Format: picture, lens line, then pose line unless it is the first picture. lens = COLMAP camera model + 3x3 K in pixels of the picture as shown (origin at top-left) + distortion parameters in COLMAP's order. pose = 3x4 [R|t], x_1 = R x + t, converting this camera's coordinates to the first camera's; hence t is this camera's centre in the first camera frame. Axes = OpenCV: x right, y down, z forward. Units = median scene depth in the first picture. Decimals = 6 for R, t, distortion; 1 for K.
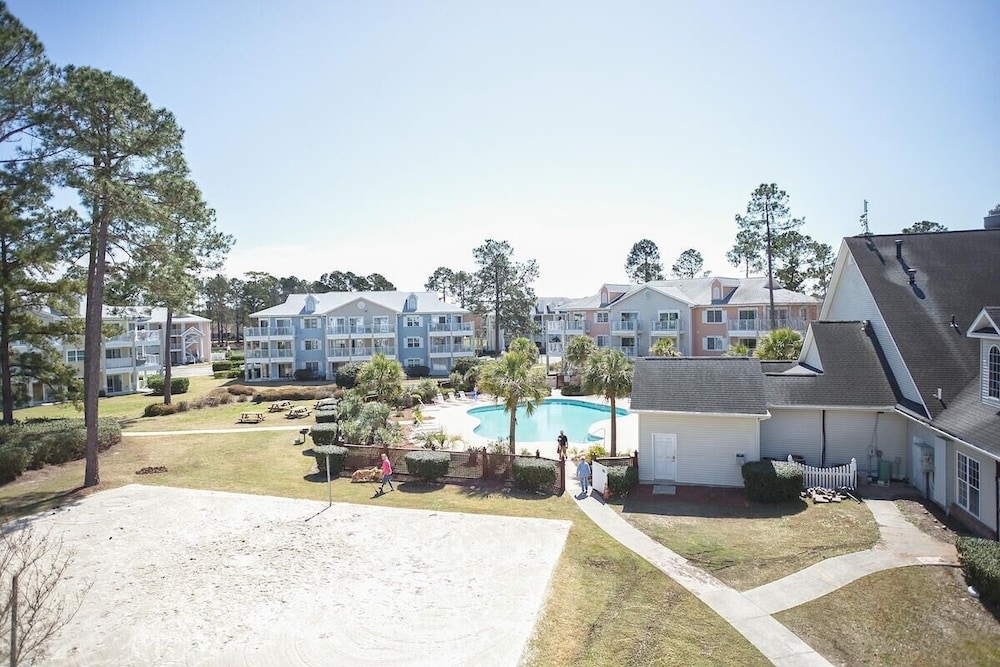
lens RADIAL K [[581.8, 0, 499.0], [0, 581.8, 333.6], [0, 0, 1]] dist [-0.060630, 0.047796]
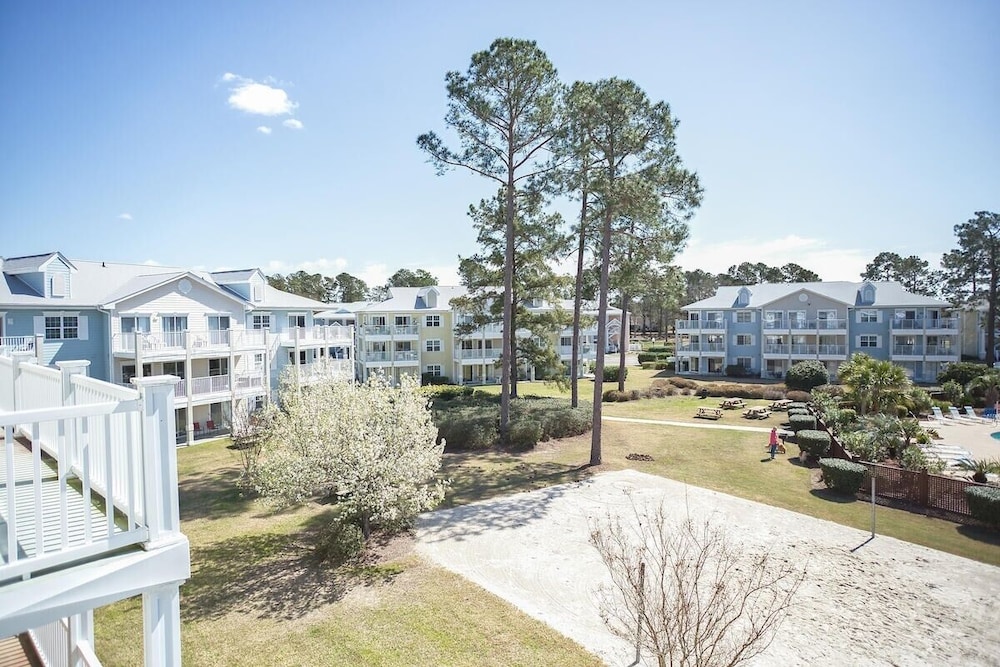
lens RADIAL K [[581.8, 0, 494.9], [0, 581.8, 328.8], [0, 0, 1]] dist [-0.060630, 0.047796]
pose [[0.791710, 0.024351, -0.610412, -0.114696], [-0.023051, 0.999684, 0.009983, 0.002401], [0.610462, 0.006167, 0.792021, 0.010800]]
